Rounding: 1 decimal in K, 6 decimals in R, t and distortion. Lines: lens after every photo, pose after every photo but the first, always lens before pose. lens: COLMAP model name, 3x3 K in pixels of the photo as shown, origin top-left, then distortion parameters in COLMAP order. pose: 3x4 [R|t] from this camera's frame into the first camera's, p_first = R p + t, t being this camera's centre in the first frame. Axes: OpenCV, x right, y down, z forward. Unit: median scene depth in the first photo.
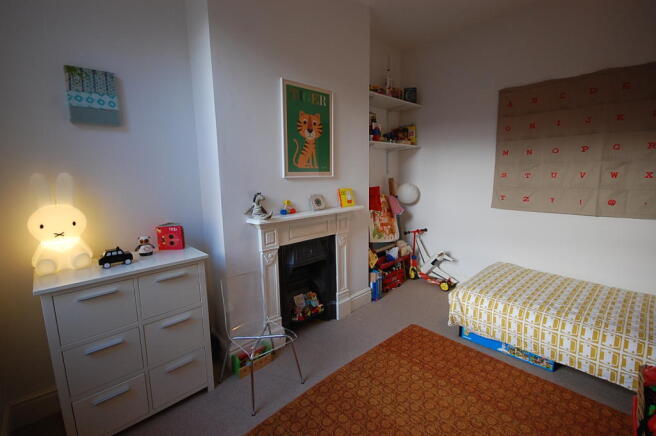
lens RADIAL K [[296.4, 0, 325.8], [0, 296.4, 218.0], [0, 0, 1]] dist [-0.001336, -0.000565]
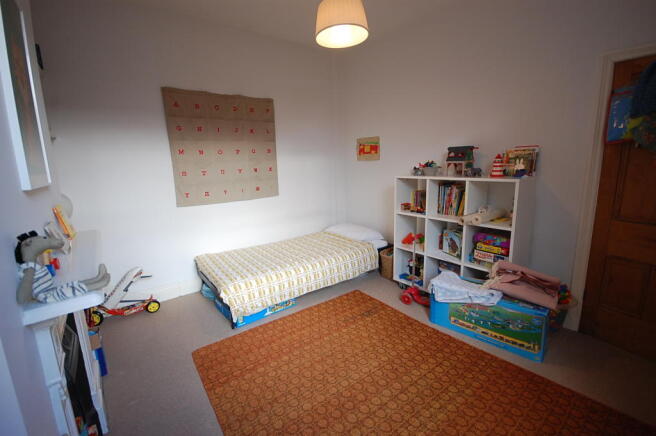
lens RADIAL K [[296.4, 0, 325.7], [0, 296.4, 216.8], [0, 0, 1]] dist [-0.001336, -0.000565]
pose [[0.066041, -0.170190, 0.983196, -0.498854], [0.181745, 0.970916, 0.155857, -0.086533], [-0.981126, 0.168398, 0.095052, 0.548673]]
